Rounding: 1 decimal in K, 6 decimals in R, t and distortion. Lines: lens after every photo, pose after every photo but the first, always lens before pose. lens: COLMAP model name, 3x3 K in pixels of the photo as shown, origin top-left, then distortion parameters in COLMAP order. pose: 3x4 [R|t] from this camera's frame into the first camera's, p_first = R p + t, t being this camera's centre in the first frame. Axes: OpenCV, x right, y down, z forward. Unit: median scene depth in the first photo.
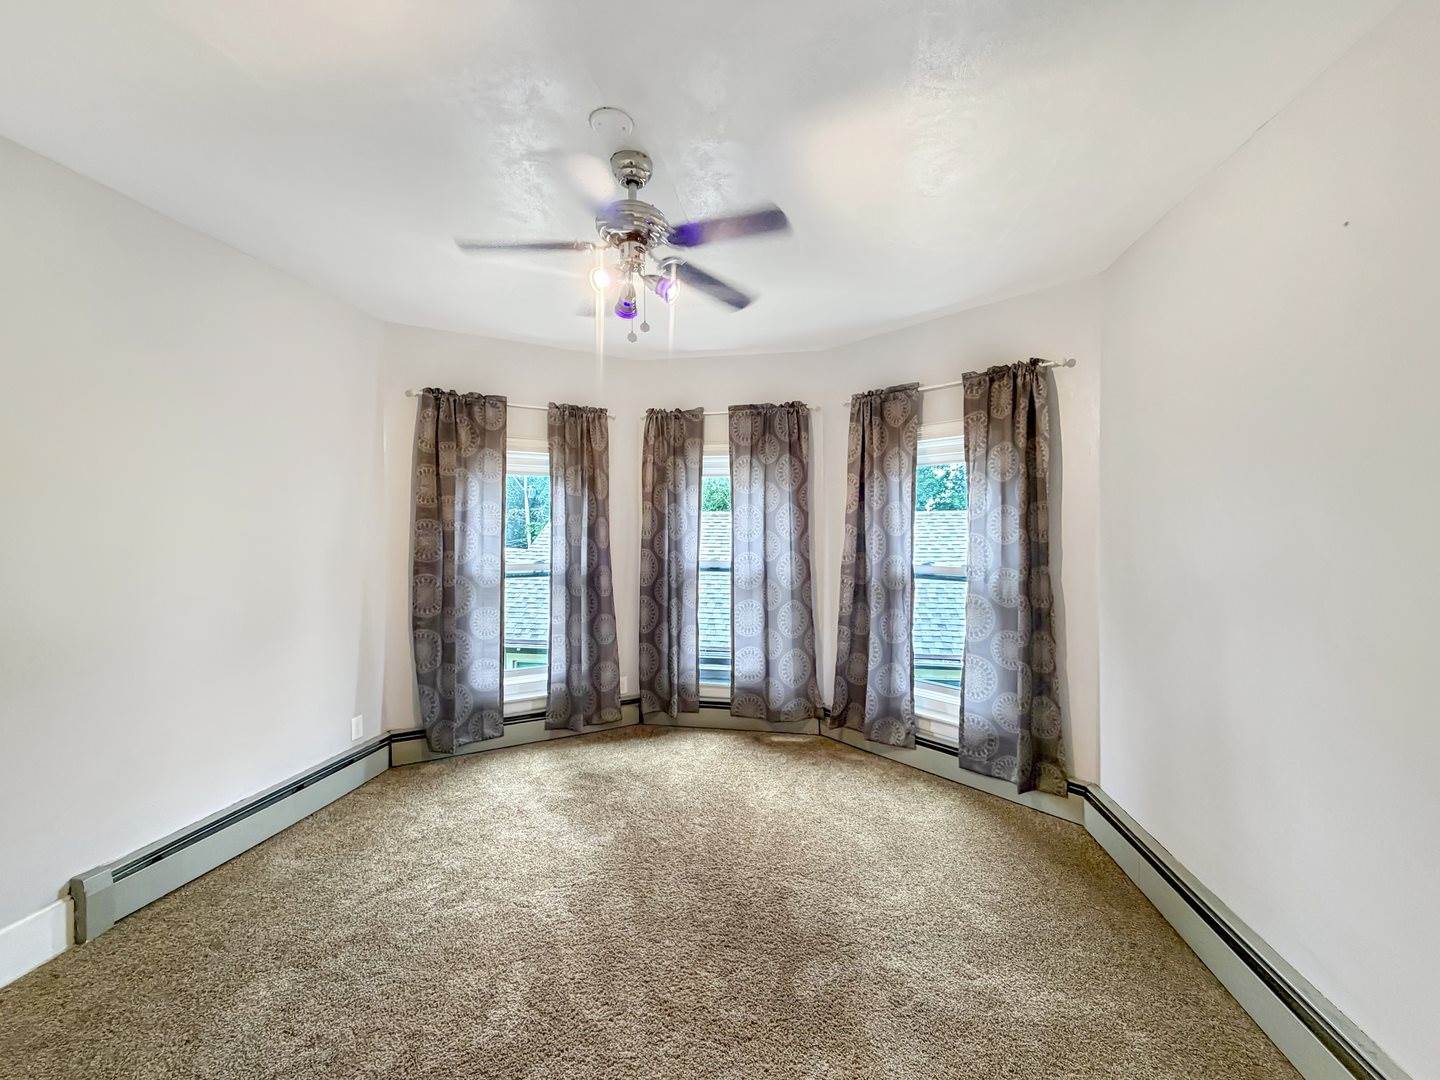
lens RADIAL K [[584.5, 0, 724.5], [0, 584.5, 524.5], [0, 0, 1]] dist [-0.005795, 0.000026]
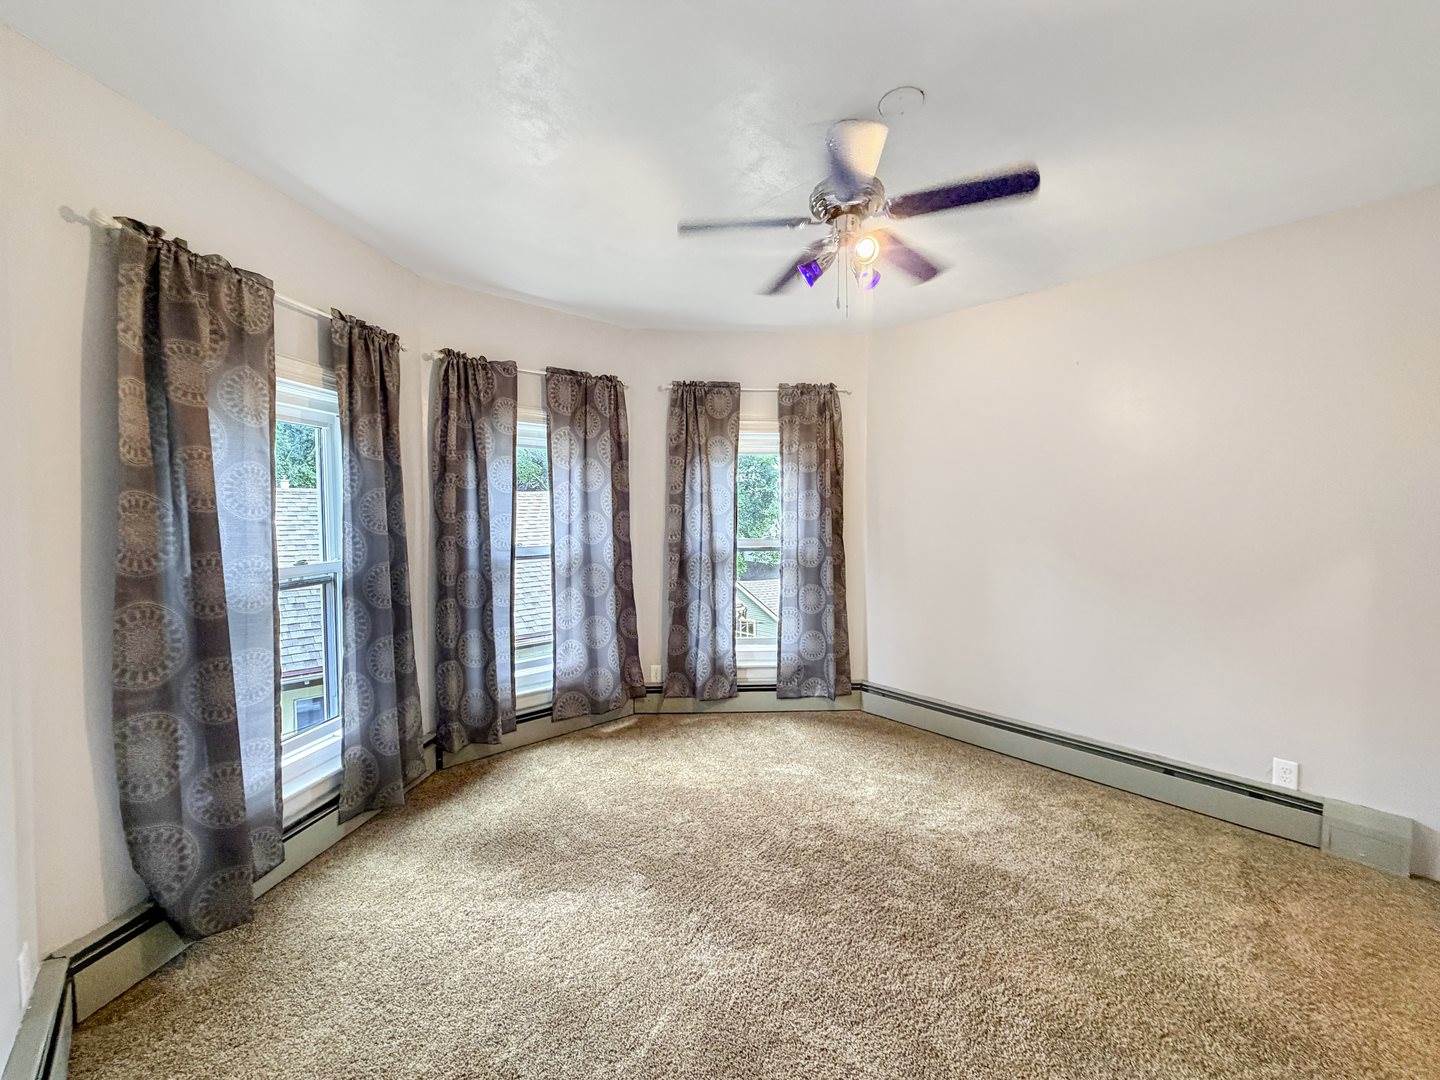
lens RADIAL K [[577.0, 0, 721.8], [0, 577.0, 520.2], [0, 0, 1]] dist [-0.001206, -0.000053]
pose [[0.612732, -0.016988, 0.790108, -0.557880], [-0.001846, 0.999735, 0.022926, 0.004149], [-0.790288, -0.015506, 0.612539, 0.296319]]
